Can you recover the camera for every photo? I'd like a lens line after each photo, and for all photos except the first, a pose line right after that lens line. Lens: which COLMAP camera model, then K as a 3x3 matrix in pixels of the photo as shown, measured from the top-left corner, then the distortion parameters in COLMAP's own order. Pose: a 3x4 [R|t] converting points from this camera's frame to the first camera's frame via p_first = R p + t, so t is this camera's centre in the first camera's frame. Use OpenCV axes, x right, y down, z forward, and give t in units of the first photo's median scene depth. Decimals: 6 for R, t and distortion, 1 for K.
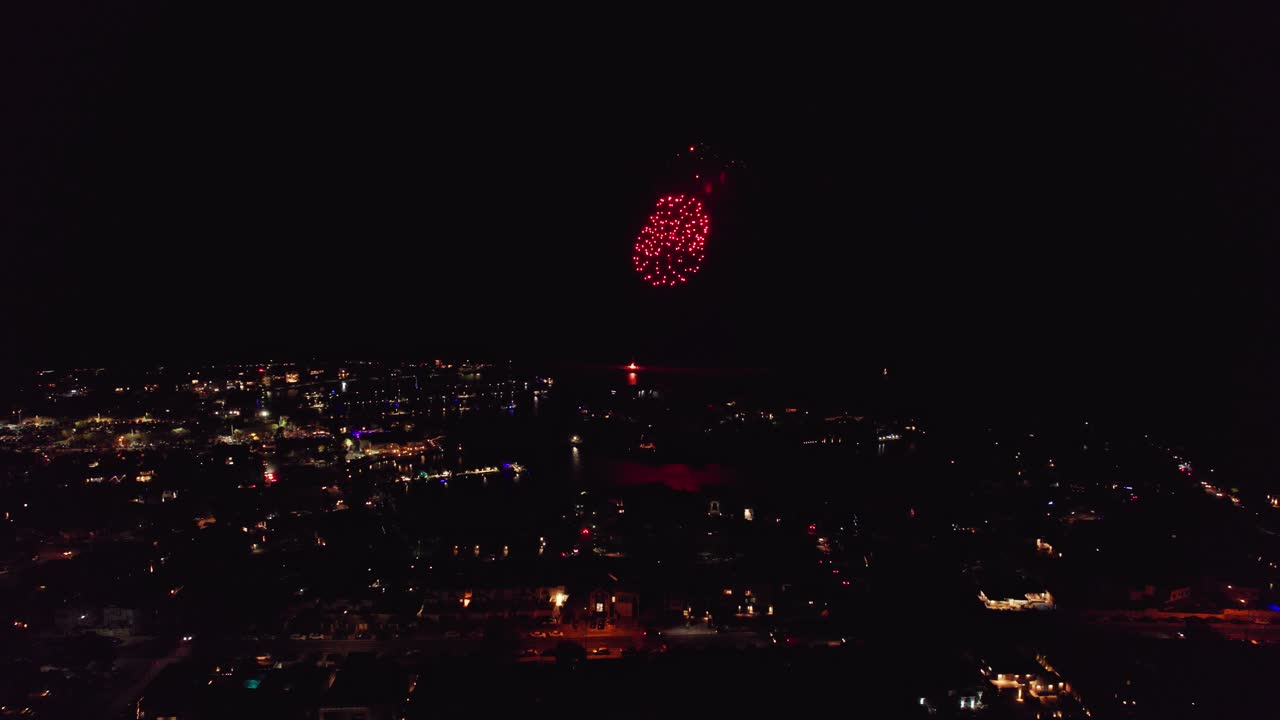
lens RADIAL K [[822.9, 0, 640.0], [0, 822.9, 360.0], [0, 0, 1]] dist [-0.076876, 0.079506]
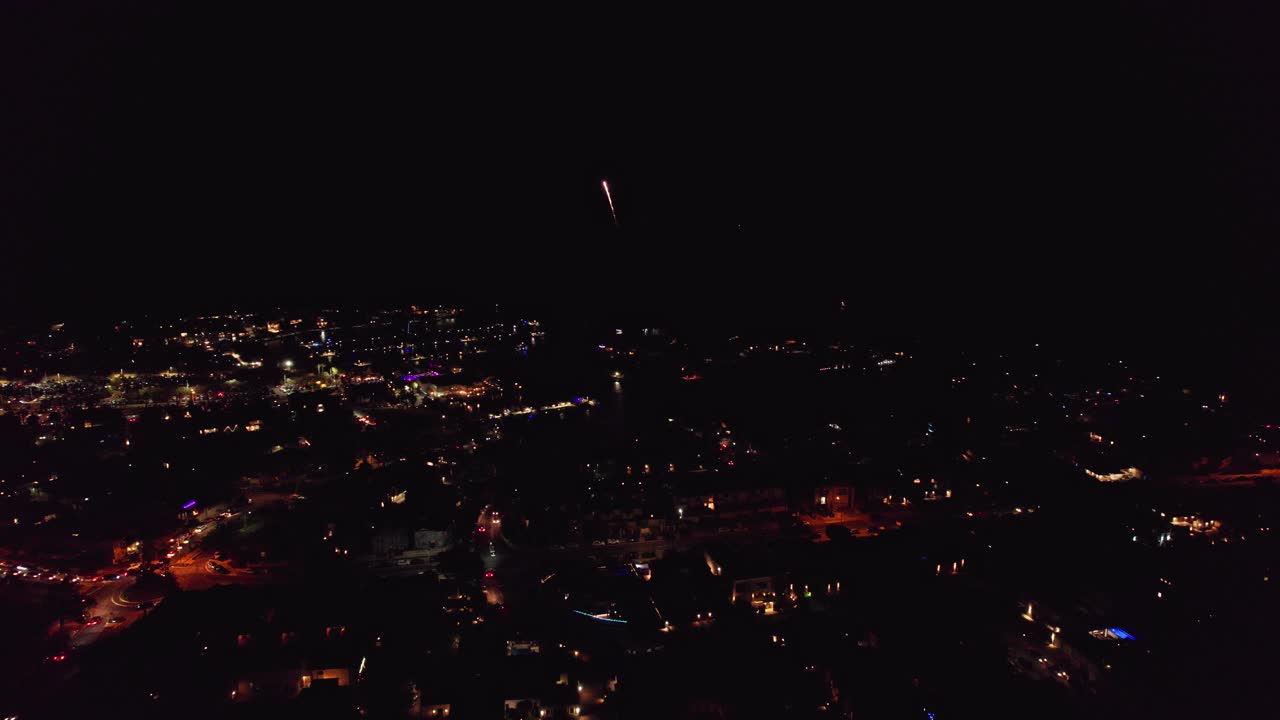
lens RADIAL K [[822.9, 0, 640.0], [0, 822.9, 360.0], [0, 0, 1]] dist [-0.076876, 0.079506]
pose [[0.982118, -0.037025, 0.184589, -0.264238], [0.024278, 0.997192, 0.070844, 0.002604], [-0.186693, -0.065095, 0.980259, -0.056737]]
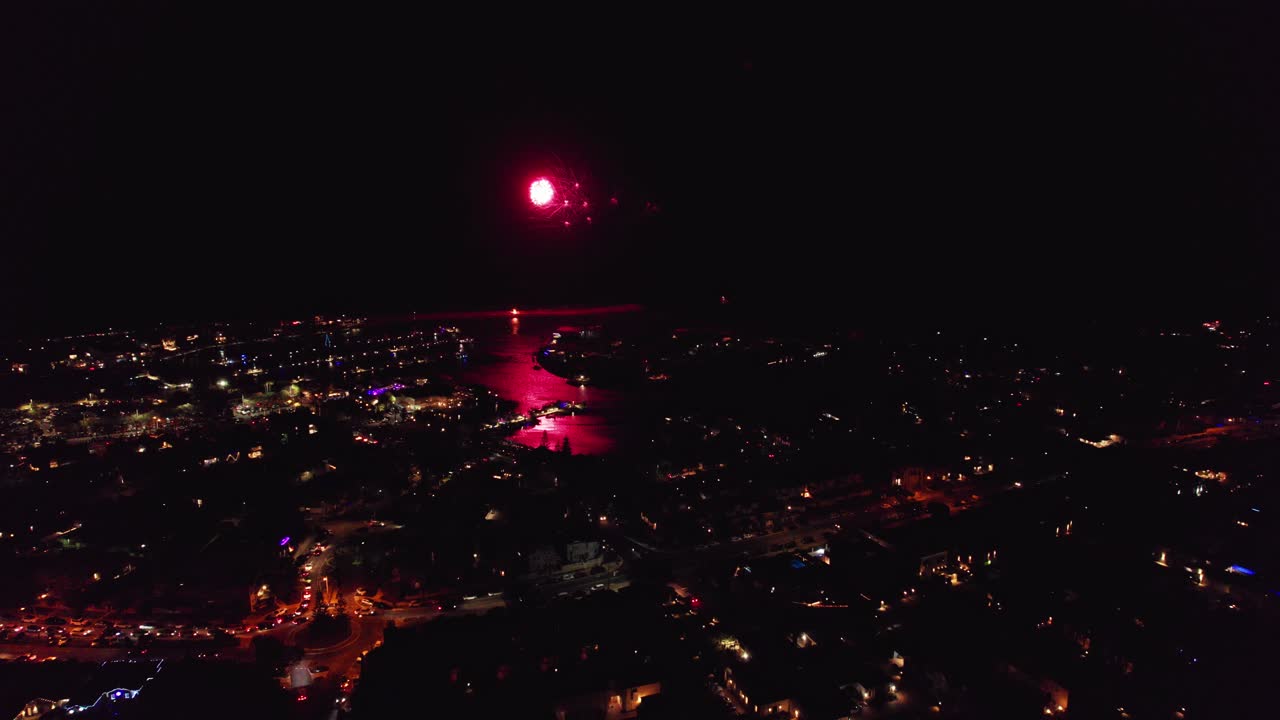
lens RADIAL K [[822.9, 0, 640.0], [0, 822.9, 360.0], [0, 0, 1]] dist [-0.076876, 0.079506]
pose [[0.913399, -0.079066, 0.399312, -0.465771], [0.051913, 0.995571, 0.078379, -0.006884], [-0.403741, -0.050862, 0.913459, -0.004435]]
